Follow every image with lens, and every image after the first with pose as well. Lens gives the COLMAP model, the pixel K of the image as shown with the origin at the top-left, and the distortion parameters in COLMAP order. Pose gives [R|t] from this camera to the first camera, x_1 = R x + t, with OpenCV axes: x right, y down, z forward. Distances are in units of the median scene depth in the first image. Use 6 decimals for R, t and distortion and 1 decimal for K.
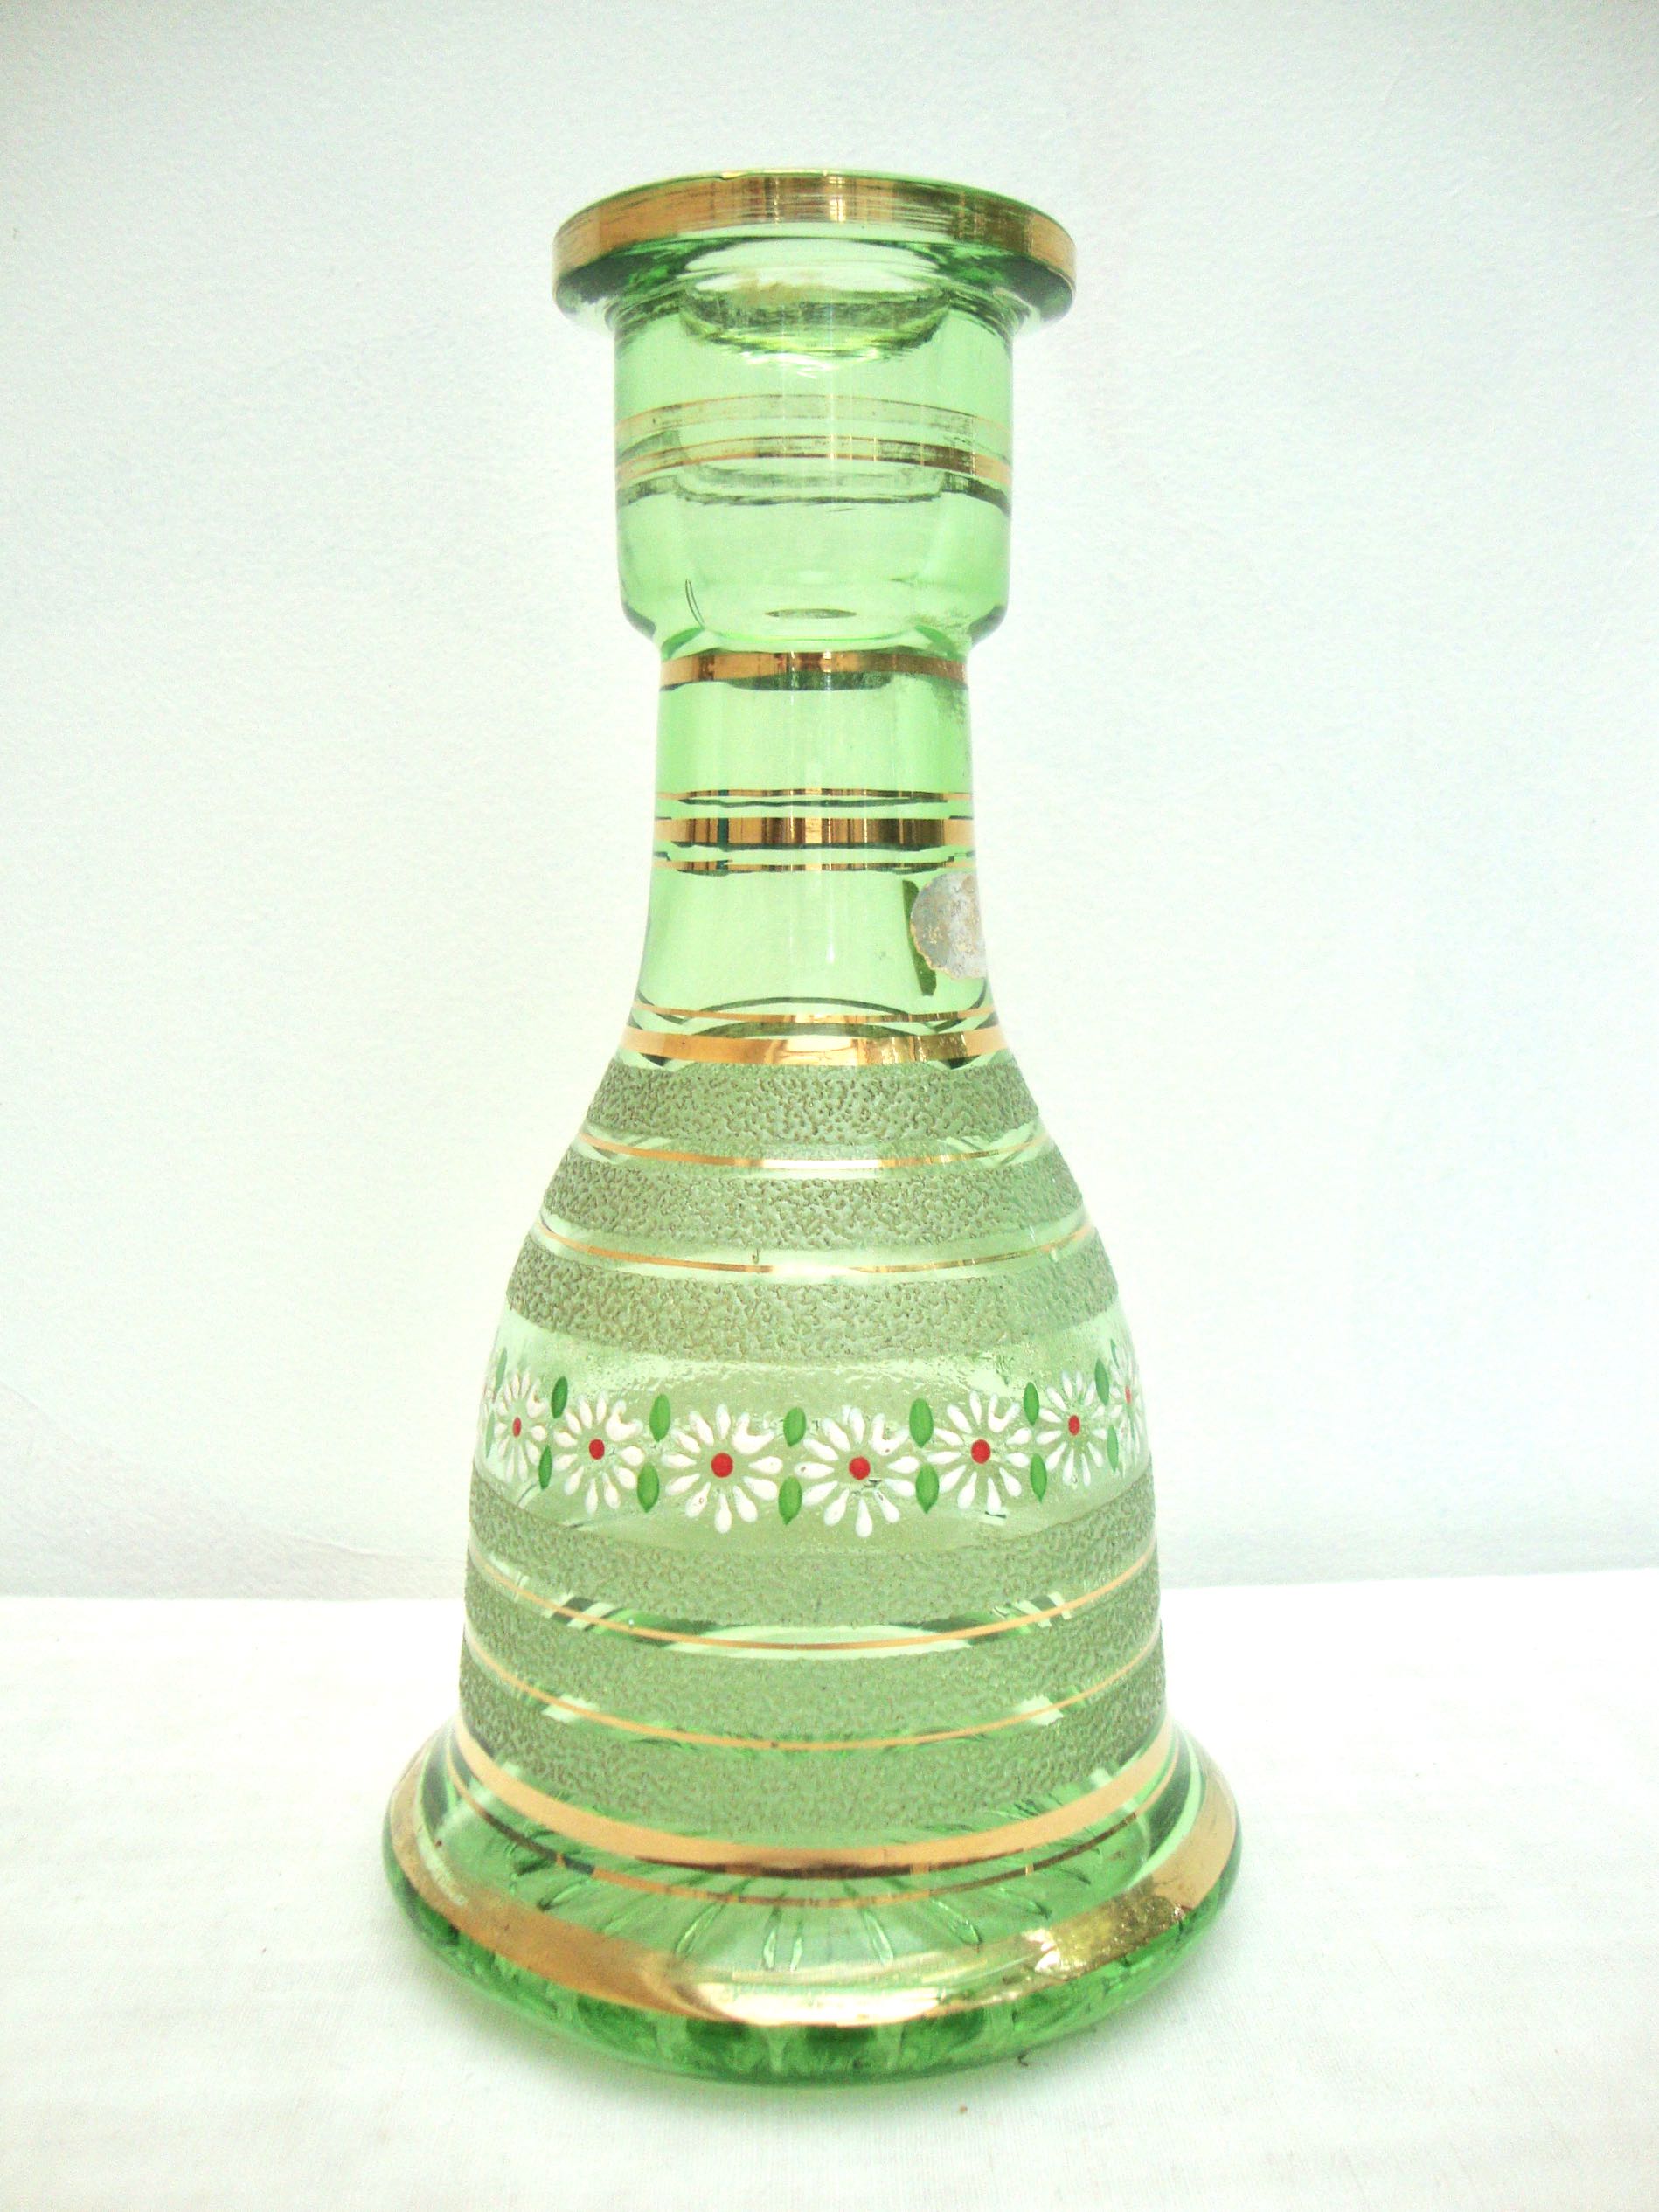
lens RADIAL K [[1978.4, 0, 829.5], [0, 1978.4, 1106.0], [0, 0, 1]] dist [-0.002267, -0.720282]
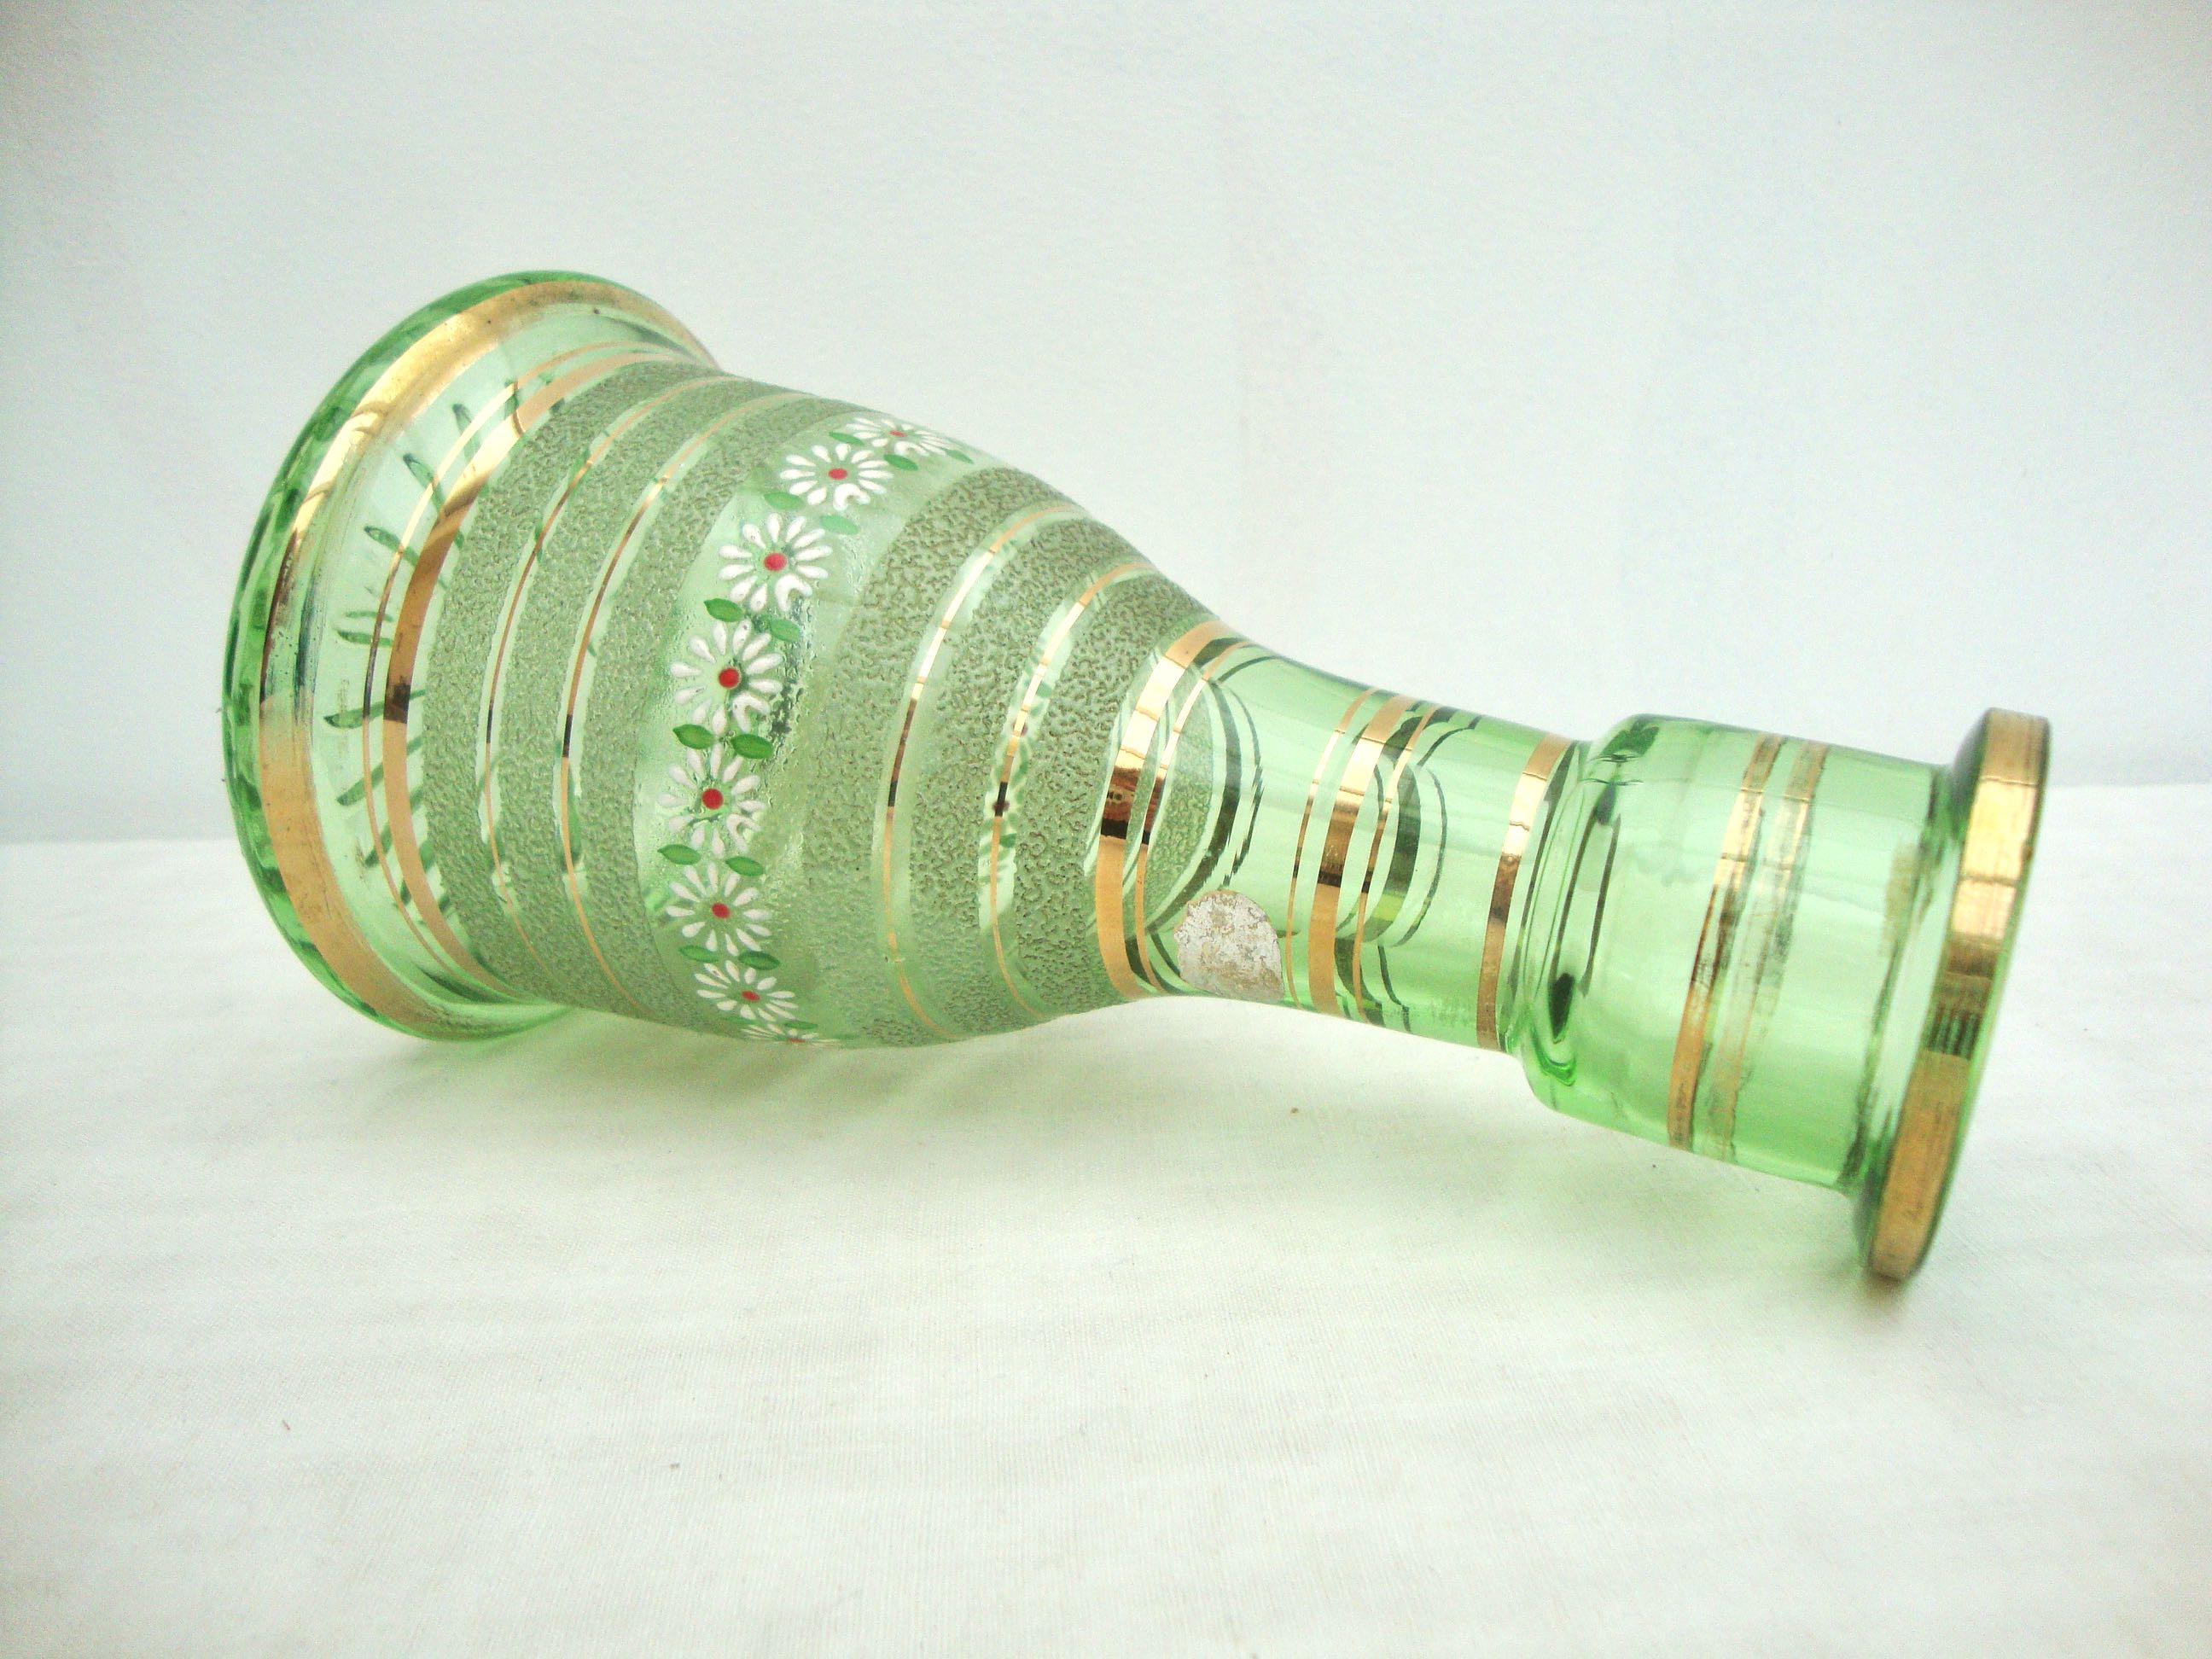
lens RADIAL K [[1978.3, 0, 1106.0], [0, 1978.3, 829.5], [0, 0, 1]] dist [-0.002267, -0.720282]
pose [[-0.299022, 0.934799, -0.191667, 0.226026], [-0.931950, -0.242918, 0.269184, -0.299437], [0.205073, 0.259116, 0.943824, 0.059509]]
